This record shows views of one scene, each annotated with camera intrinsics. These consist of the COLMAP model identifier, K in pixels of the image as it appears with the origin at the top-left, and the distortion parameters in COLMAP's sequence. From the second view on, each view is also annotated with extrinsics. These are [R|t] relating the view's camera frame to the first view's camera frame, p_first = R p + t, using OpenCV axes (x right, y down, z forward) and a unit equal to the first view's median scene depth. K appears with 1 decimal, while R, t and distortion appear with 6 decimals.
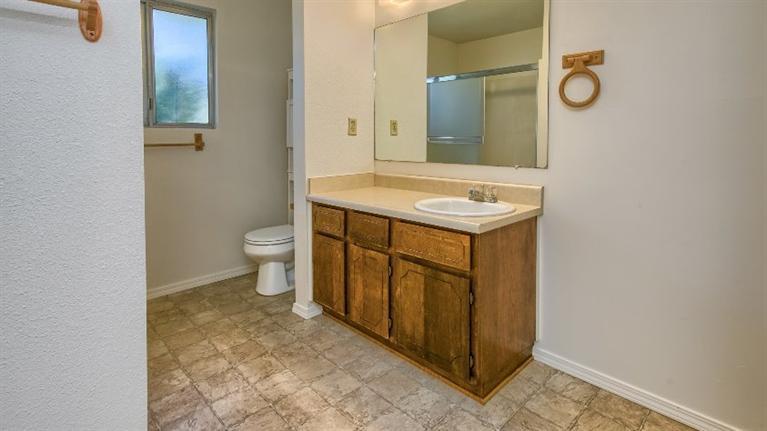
lens RADIAL K [[375.0, 0, 383.5], [0, 375.0, 215.5], [0, 0, 1]] dist [0.001473, 0.000513]
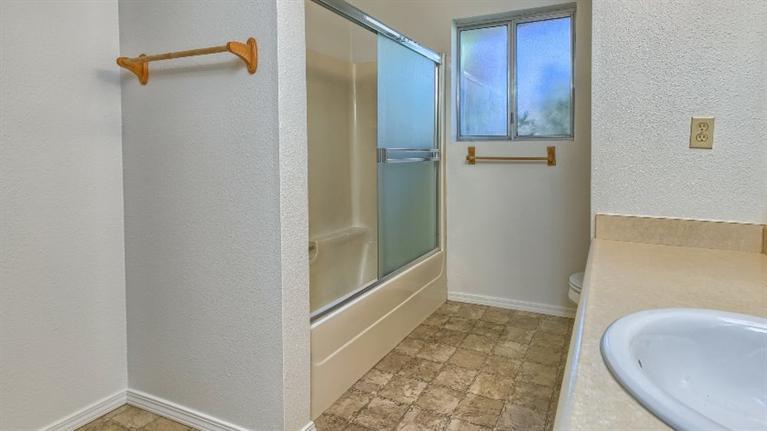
lens RADIAL K [[375.0, 0, 383.5], [0, 375.0, 215.5], [0, 0, 1]] dist [0.001473, 0.000513]
pose [[0.388663, 0.157754, -0.907774, 0.231194], [-0.182586, 0.978882, 0.091937, -0.092687], [0.903108, 0.130014, 0.409259, 0.409063]]
